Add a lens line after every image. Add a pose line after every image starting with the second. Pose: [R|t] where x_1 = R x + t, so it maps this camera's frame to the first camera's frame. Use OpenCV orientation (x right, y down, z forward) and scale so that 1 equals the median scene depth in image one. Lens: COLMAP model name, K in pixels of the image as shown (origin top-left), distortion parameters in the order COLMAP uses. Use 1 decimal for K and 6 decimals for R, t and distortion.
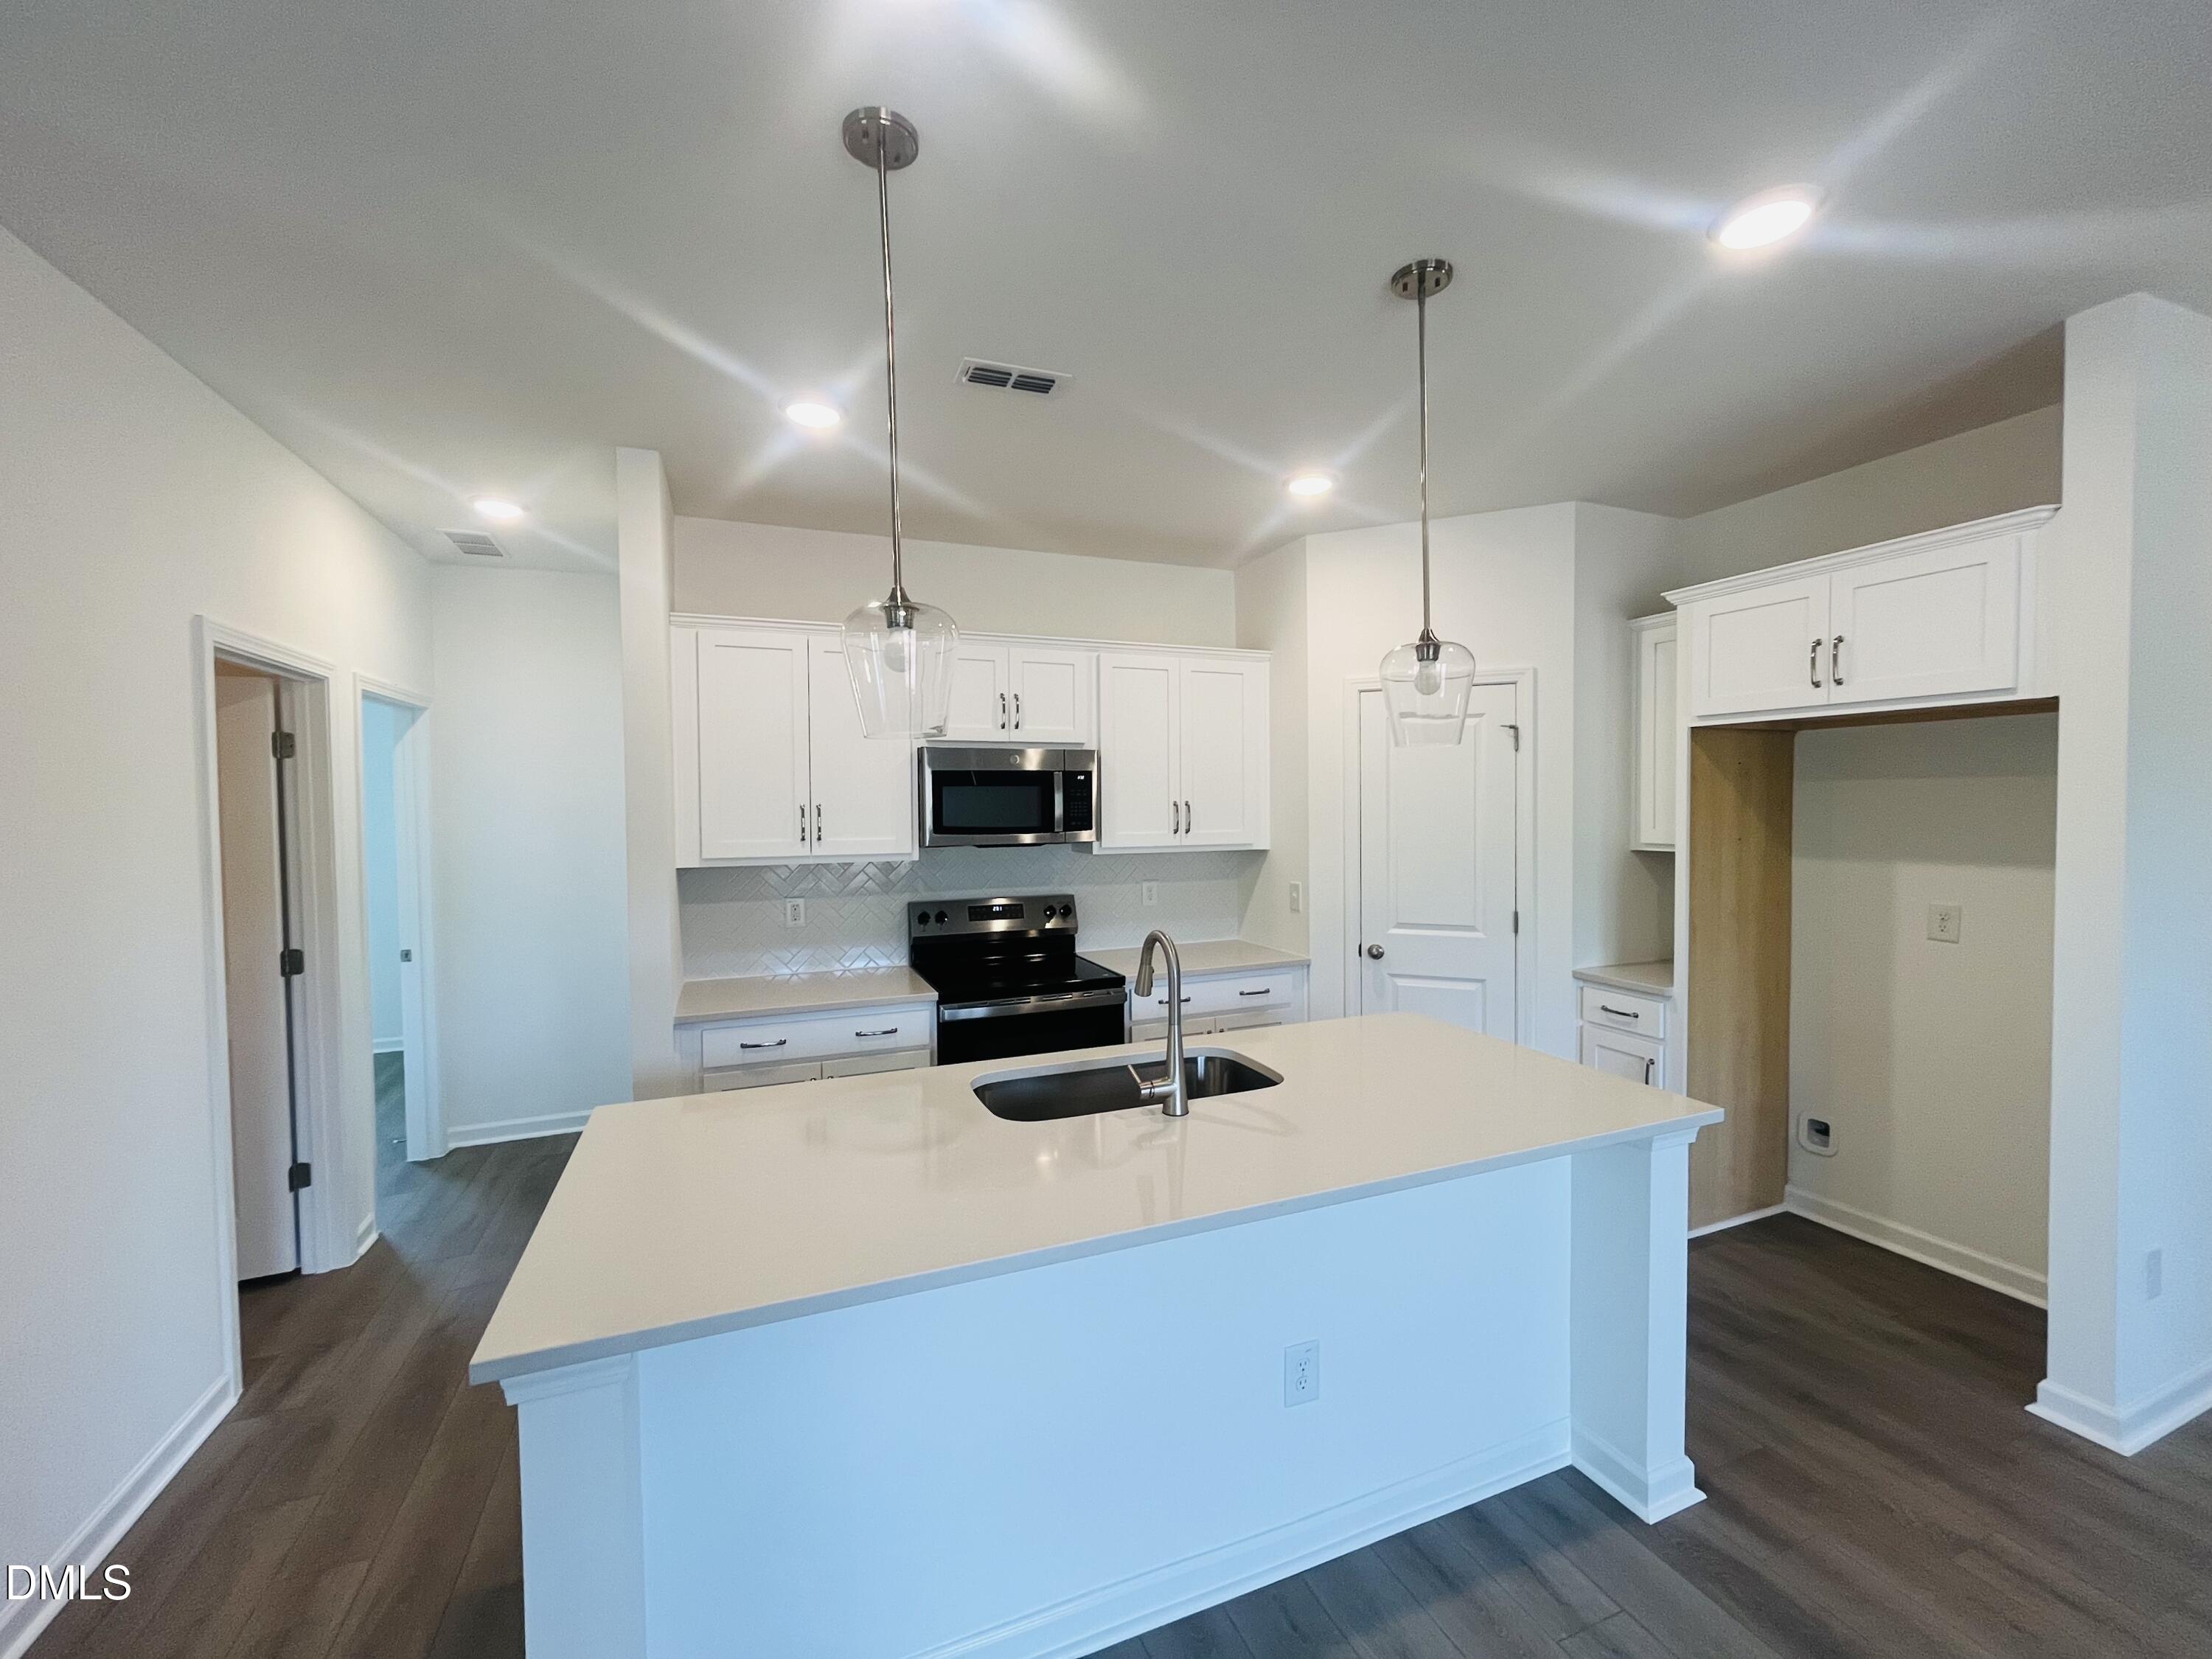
lens RADIAL K [[894.3, 0, 1100.9], [0, 894.3, 825.9], [0, 0, 1]] dist [-0.002721, -0.000131]
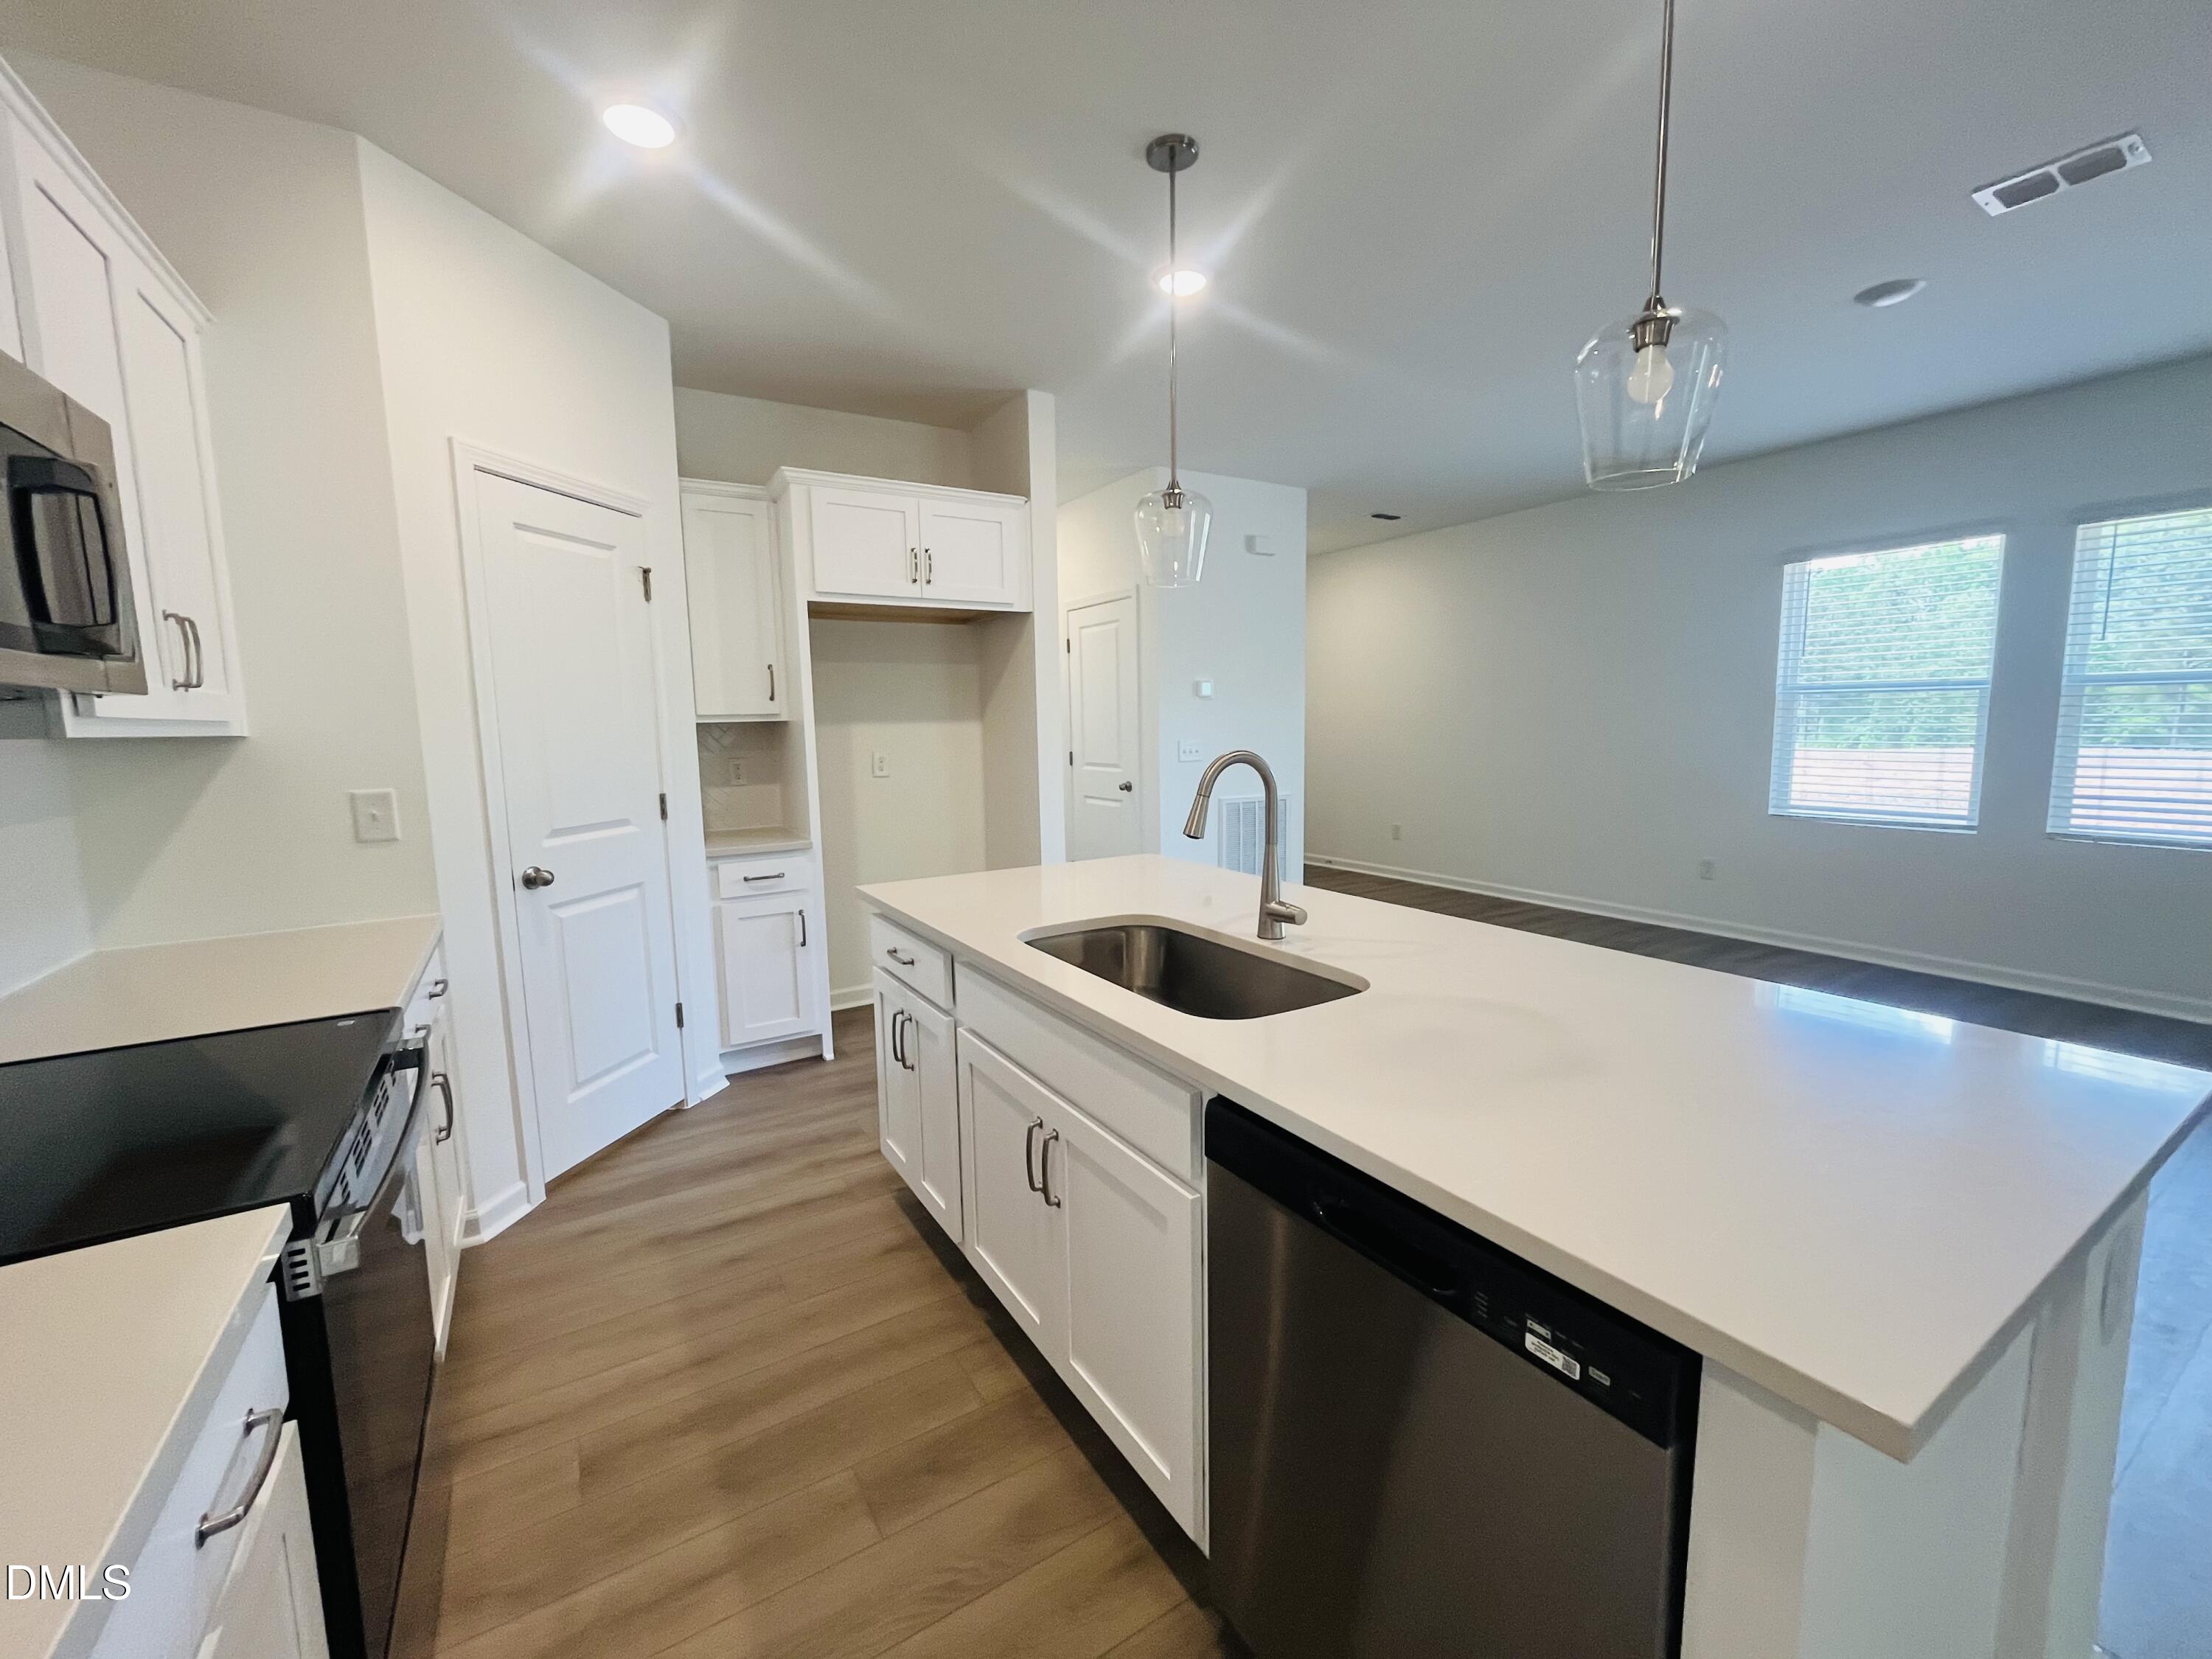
lens RADIAL K [[904.4, 0, 1121.4], [0, 904.4, 825.7], [0, 0, 1]] dist [-0.011779, -0.000172]
pose [[-0.183310, -0.101997, 0.977749, -0.476088], [0.044747, 0.992706, 0.111946, 0.051722], [-0.982036, 0.064272, -0.177409, 0.760659]]
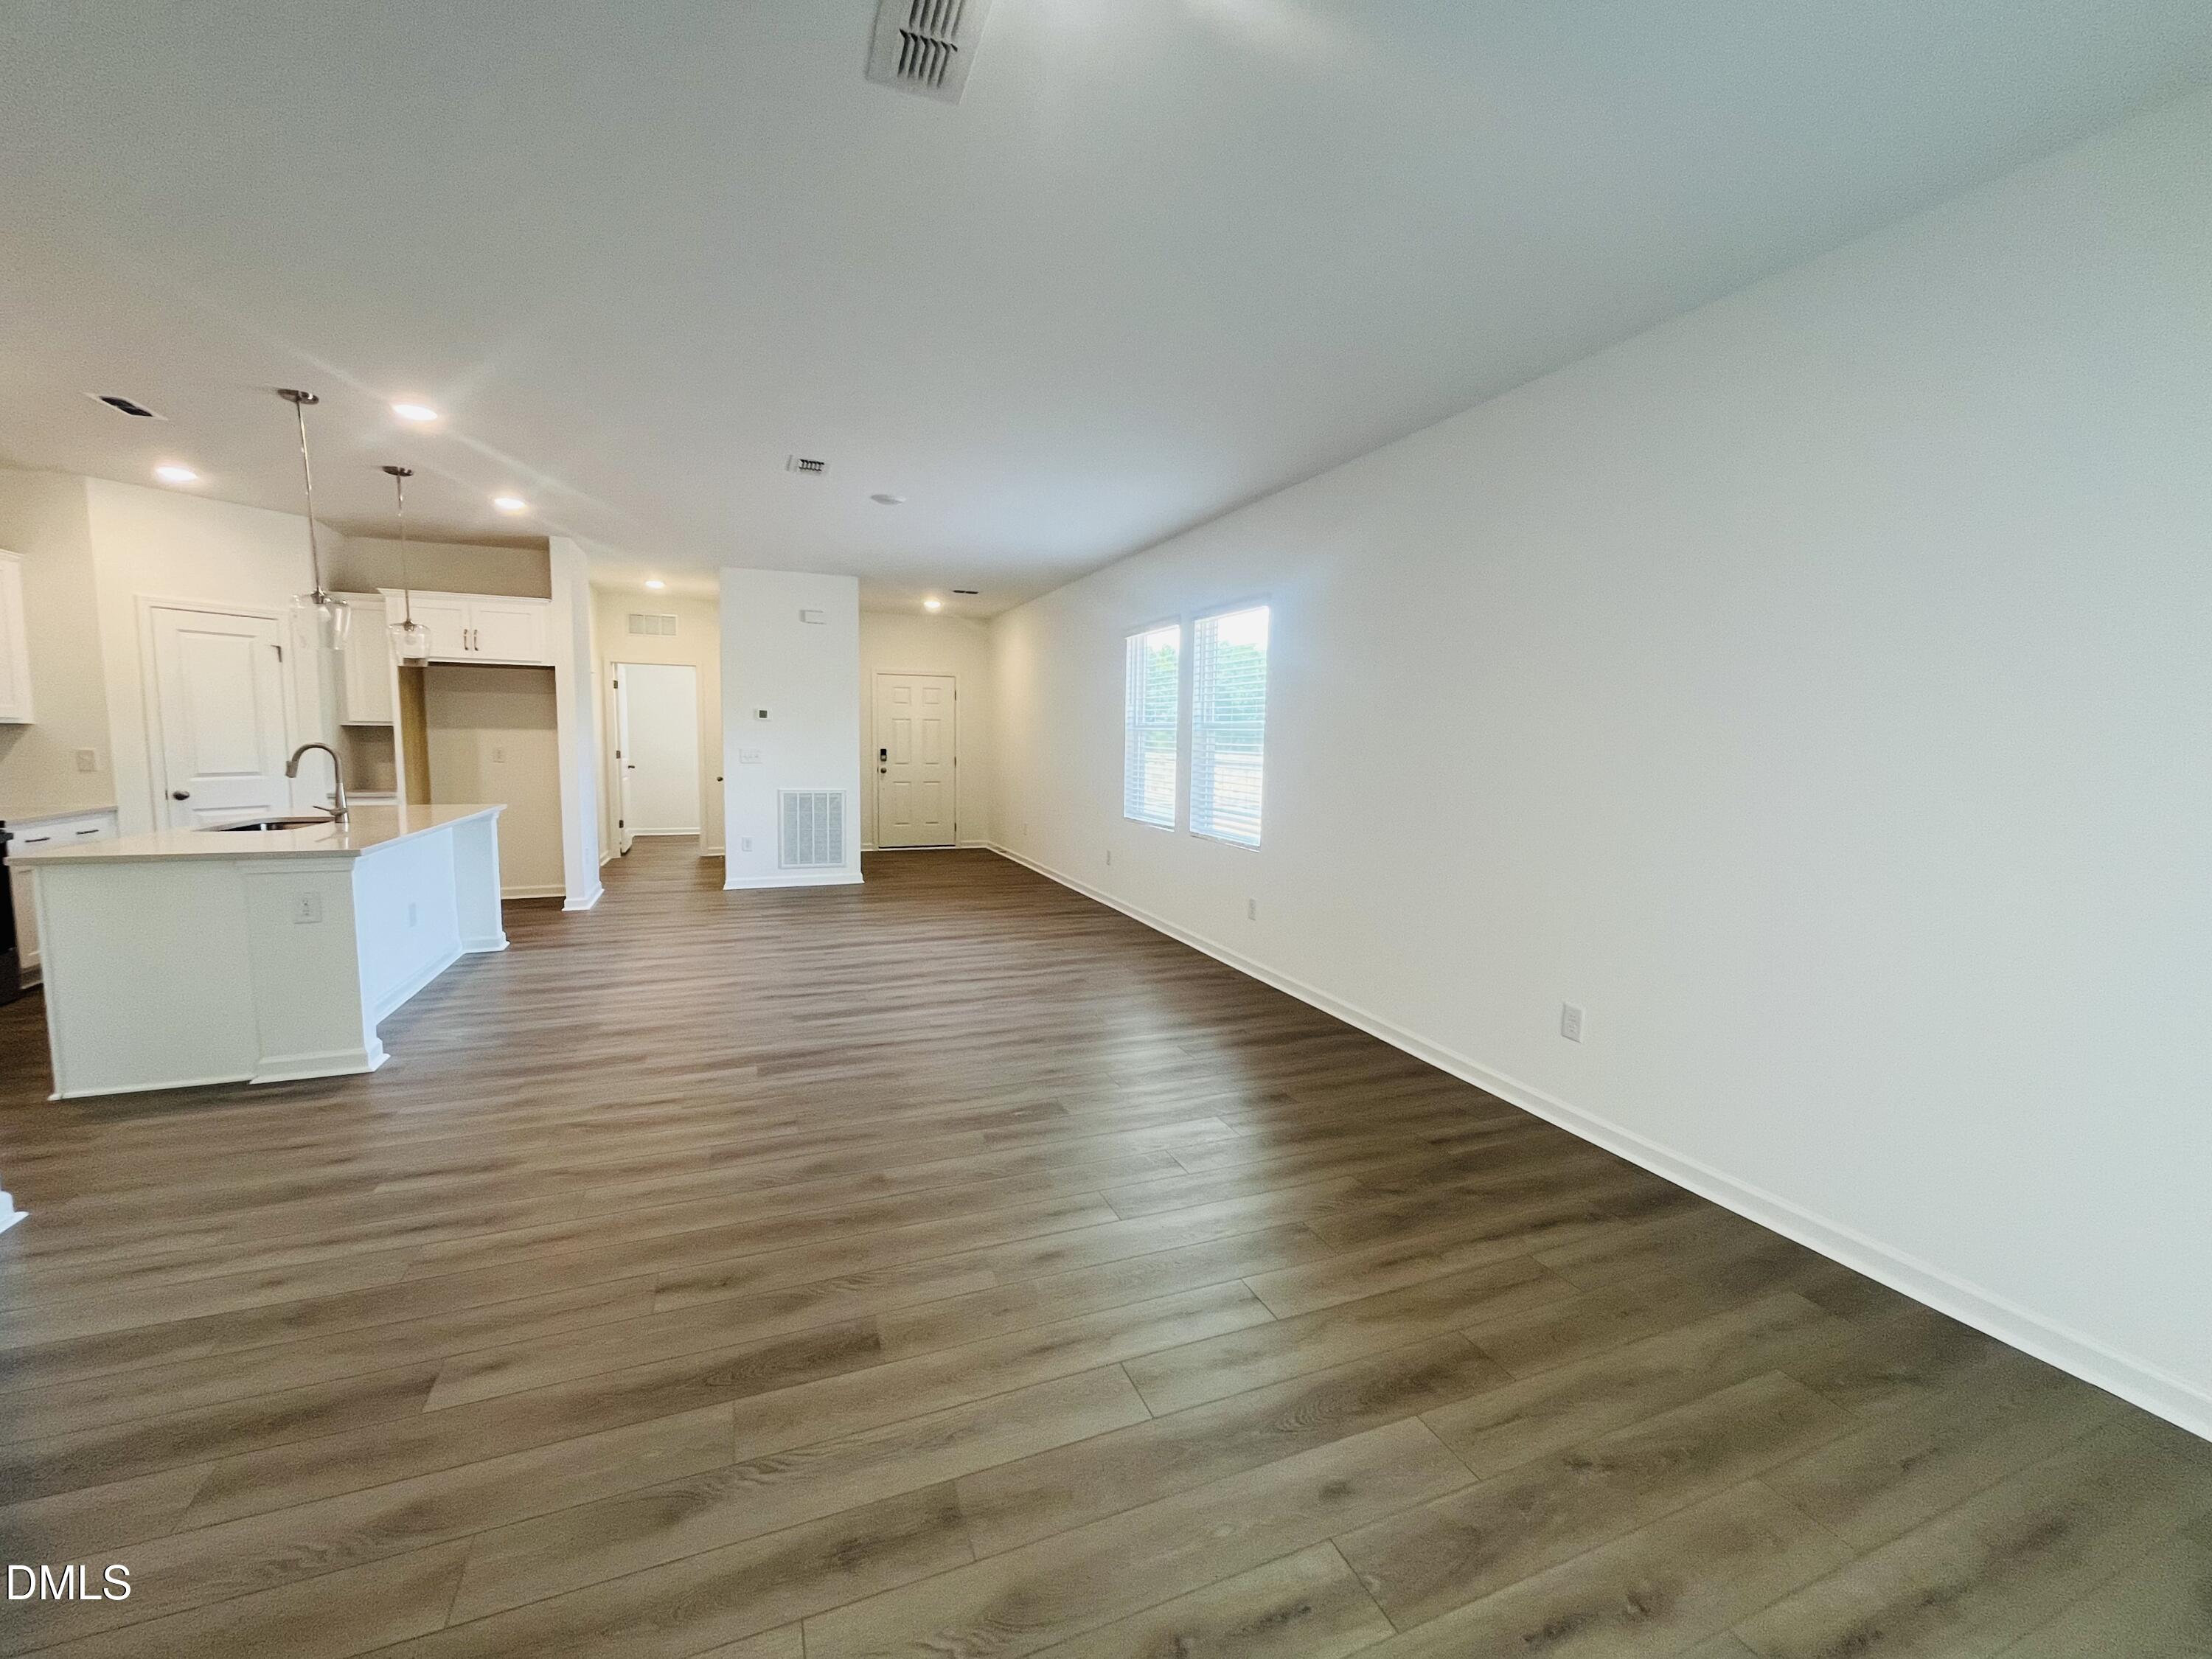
lens RADIAL K [[894.3, 0, 1100.9], [0, 894.3, 825.9], [0, 0, 1]] dist [-0.002721, -0.000131]
pose [[-0.000295, -0.093002, 0.995666, -1.232397], [0.007613, 0.995637, 0.093001, 0.076820], [-0.999971, 0.007607, 0.000414, -0.513463]]
